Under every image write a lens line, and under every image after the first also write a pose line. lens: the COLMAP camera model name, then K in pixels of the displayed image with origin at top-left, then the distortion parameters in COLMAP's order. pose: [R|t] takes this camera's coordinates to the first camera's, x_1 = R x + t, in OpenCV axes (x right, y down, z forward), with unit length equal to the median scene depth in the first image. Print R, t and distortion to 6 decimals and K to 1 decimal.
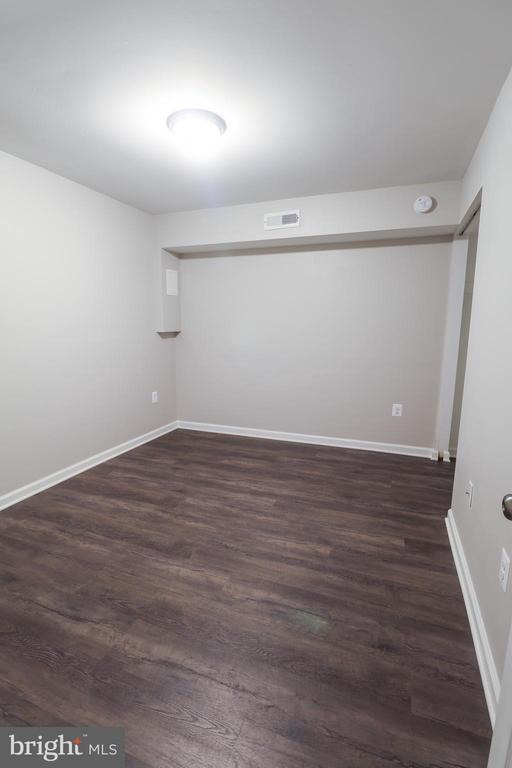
lens RADIAL K [[353.8, 0, 253.5], [0, 353.8, 384.8], [0, 0, 1]] dist [-0.011088, -0.001500]
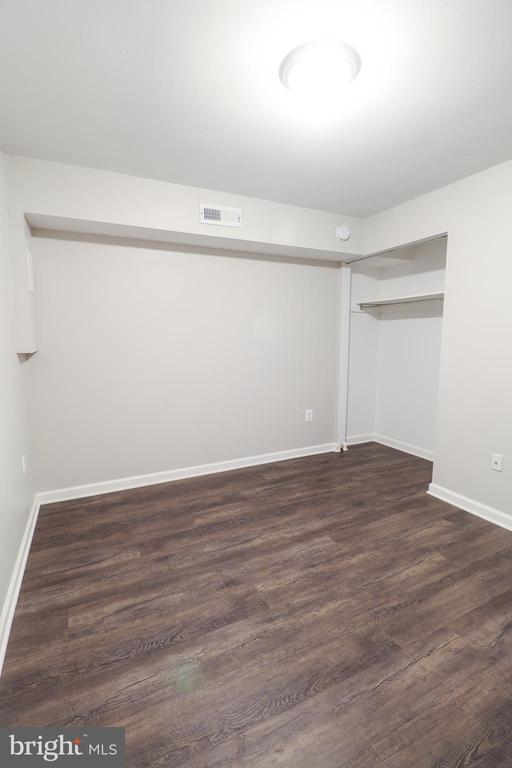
lens RADIAL K [[353.8, 0, 253.5], [0, 353.8, 384.8], [0, 0, 1]] dist [-0.011088, -0.001500]
pose [[0.686508, -0.105555, 0.719419, -0.598022], [0.128024, 0.991497, 0.023308, -0.083848], [-0.715763, 0.076102, 0.694185, 0.449818]]
